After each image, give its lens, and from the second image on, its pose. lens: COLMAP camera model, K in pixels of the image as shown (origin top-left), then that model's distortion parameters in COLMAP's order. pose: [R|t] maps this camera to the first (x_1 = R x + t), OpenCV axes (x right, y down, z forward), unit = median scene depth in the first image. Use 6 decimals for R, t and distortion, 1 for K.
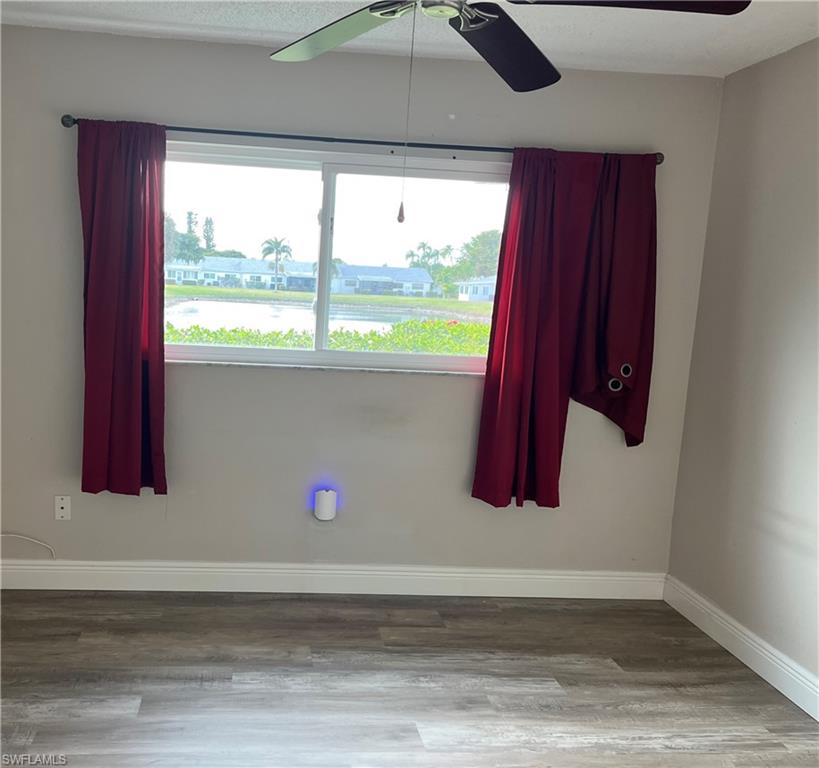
lens RADIAL K [[749.6, 0, 284.5], [0, 749.6, 392.2], [0, 0, 1]] dist [0.018554, 0.000000]
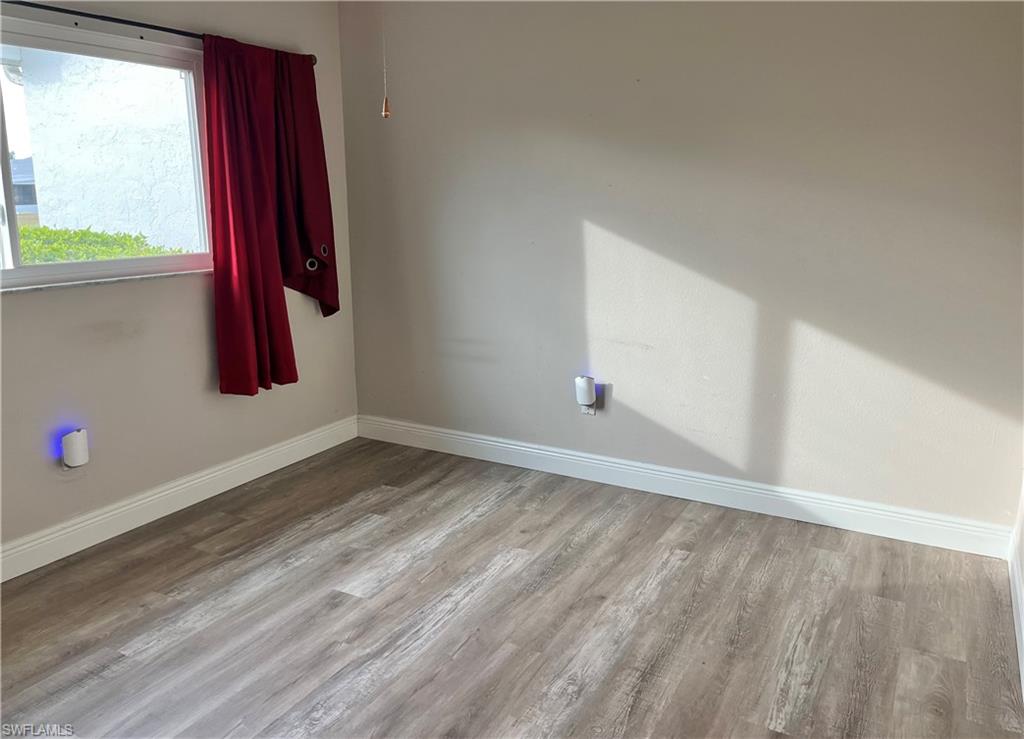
lens RADIAL K [[741.8, 0, 505.3], [0, 741.8, 372.0], [0, 0, 1]] dist [-0.004284, -0.013649]
pose [[0.564908, -0.238107, 0.790053, -0.334018], [0.144288, 0.971214, 0.189536, -0.023825], [-0.812441, 0.006925, 0.583002, 0.122170]]
